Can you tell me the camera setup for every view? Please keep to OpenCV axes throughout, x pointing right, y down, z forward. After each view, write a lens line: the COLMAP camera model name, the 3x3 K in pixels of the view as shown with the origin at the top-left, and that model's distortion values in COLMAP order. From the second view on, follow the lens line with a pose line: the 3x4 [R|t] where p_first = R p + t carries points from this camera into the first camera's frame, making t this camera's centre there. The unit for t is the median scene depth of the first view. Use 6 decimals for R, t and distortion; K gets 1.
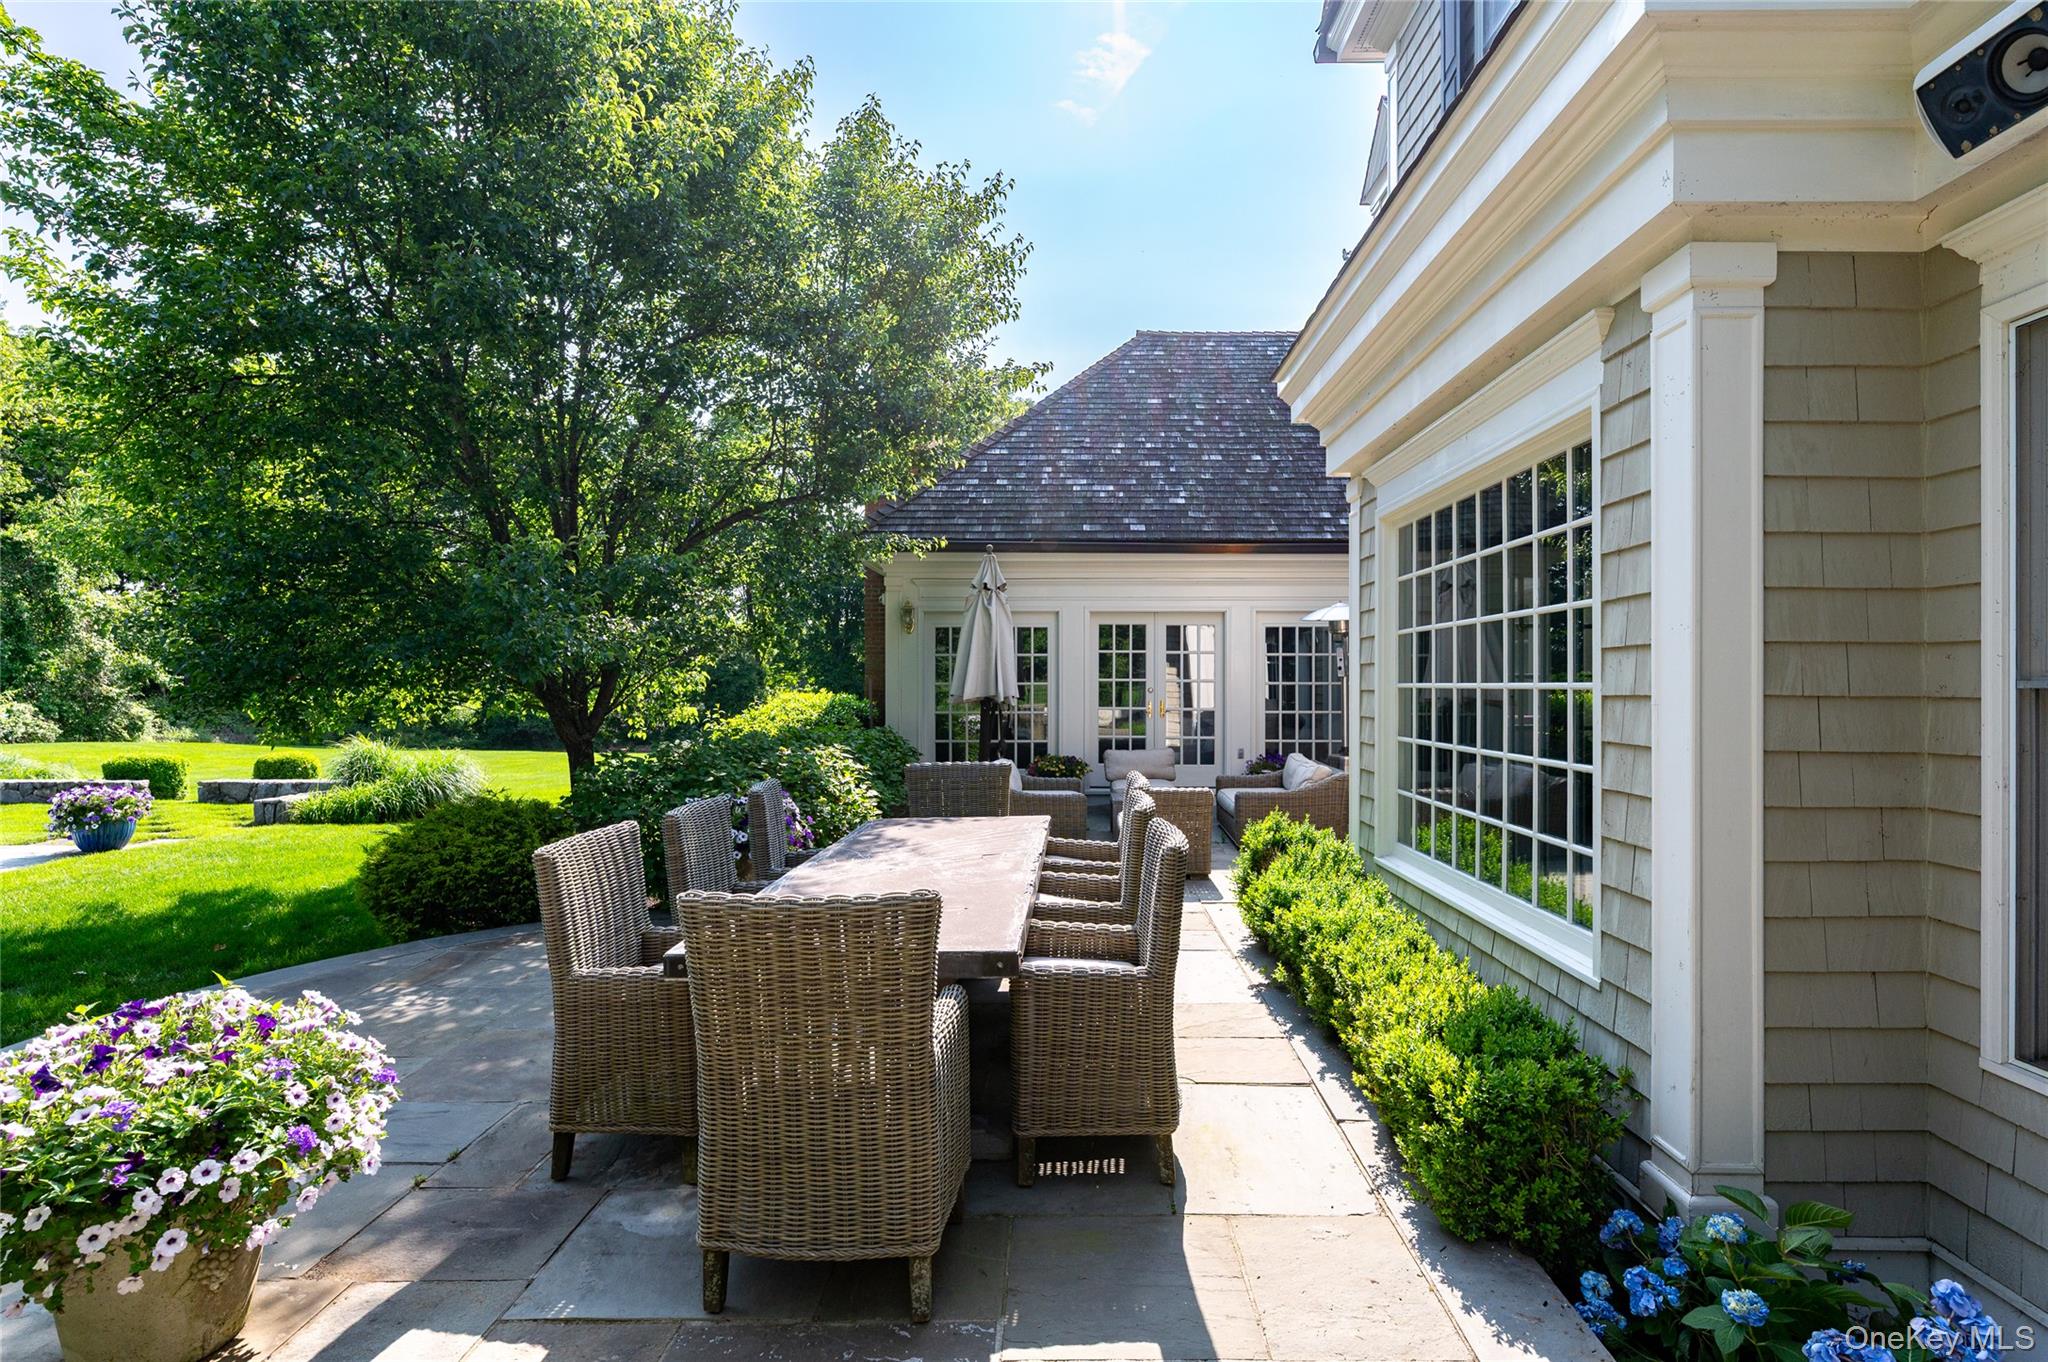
lens RADIAL K [[1001.6, 0, 1028.1], [0, 1001.6, 689.7], [0, 0, 1]] dist [-0.002003, -0.000290]
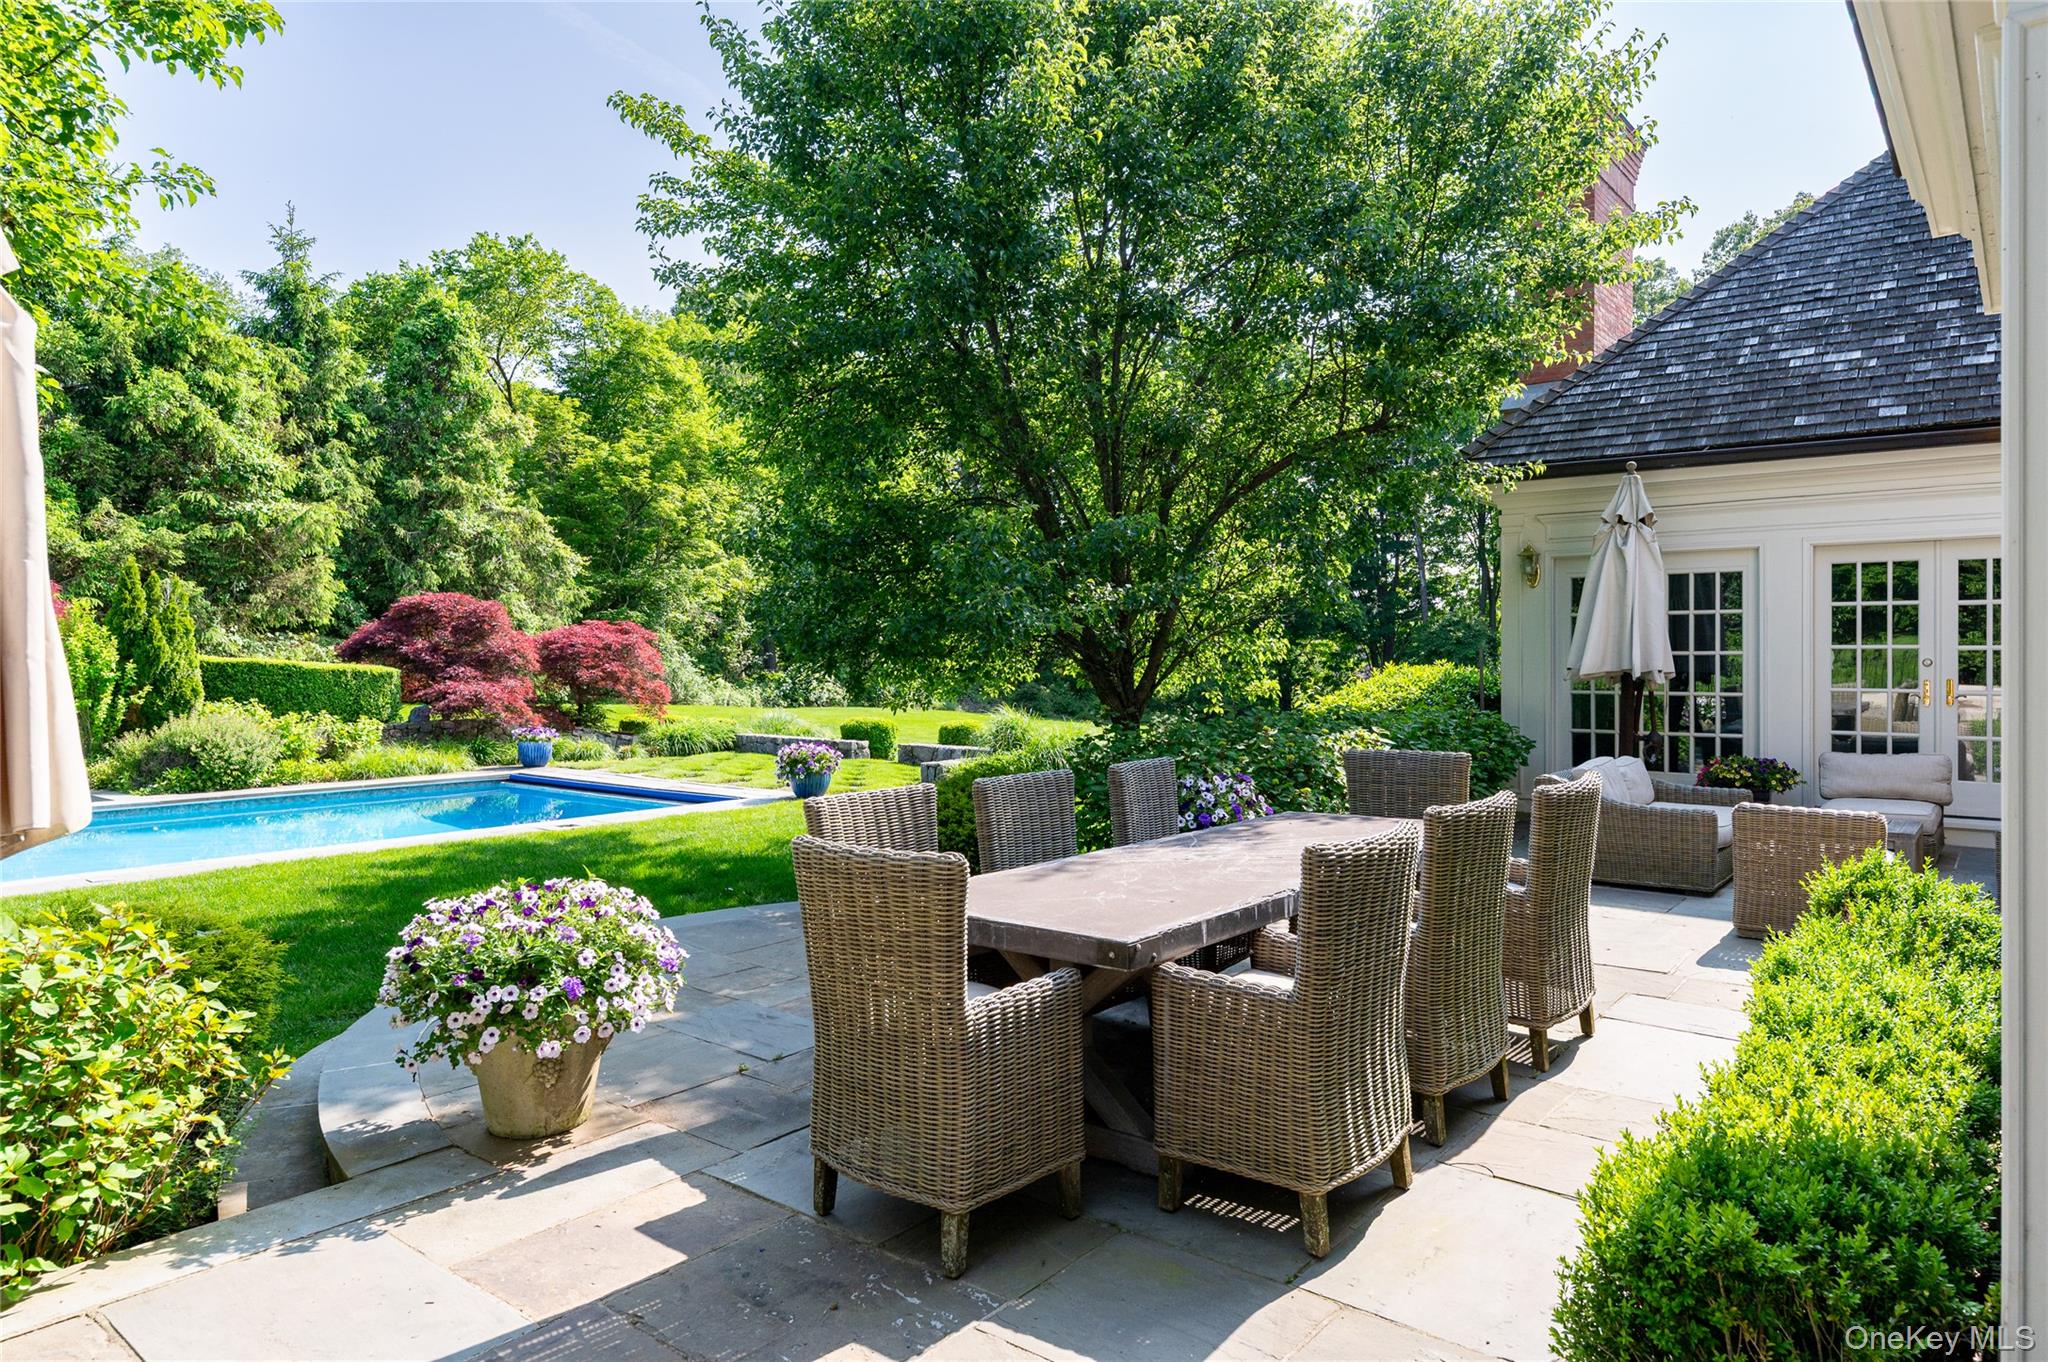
lens RADIAL K [[1260.3, 0, 1024.7], [0, 1260.3, 671.2], [0, 0, 1]] dist [0.000398, 0.000089]
pose [[0.776085, 0.006337, -0.630596, 0.213782], [-0.001932, 0.999969, 0.007672, 0.001031], [0.630625, -0.004736, 0.776073, 0.014783]]
